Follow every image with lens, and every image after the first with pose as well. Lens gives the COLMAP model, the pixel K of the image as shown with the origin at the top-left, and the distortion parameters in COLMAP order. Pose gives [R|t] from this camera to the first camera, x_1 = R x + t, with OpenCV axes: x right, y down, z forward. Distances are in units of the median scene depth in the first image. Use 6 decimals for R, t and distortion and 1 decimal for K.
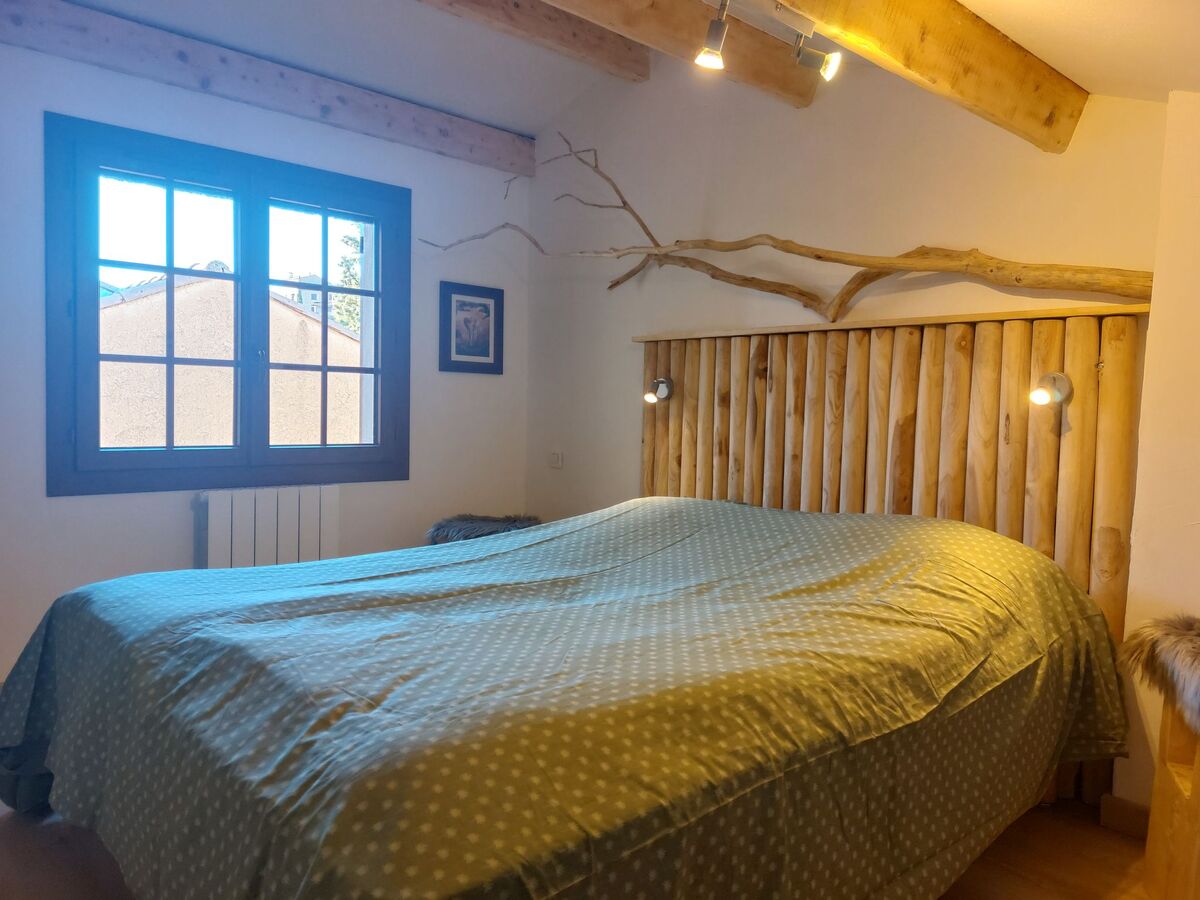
lens RADIAL K [[874.0, 0, 600.0], [0, 874.0, 450.0], [0, 0, 1]] dist [0.001767, -0.001431]
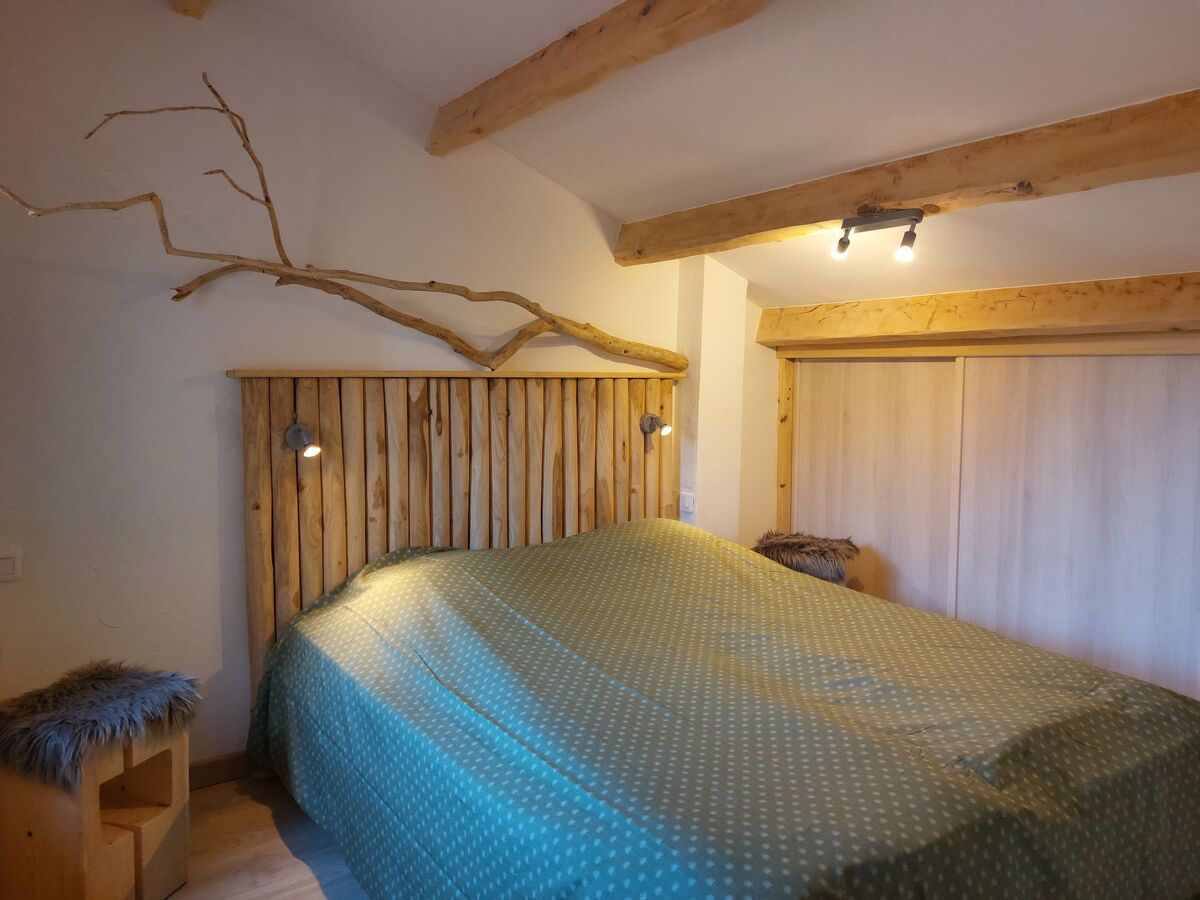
lens RADIAL K [[874.0, 0, 600.0], [0, 874.0, 450.0], [0, 0, 1]] dist [0.001767, -0.001431]
pose [[0.104523, -0.107462, 0.988700, -0.763419], [0.044180, 0.993665, 0.103332, -0.139914], [-0.993541, 0.032880, 0.108609, 0.676955]]
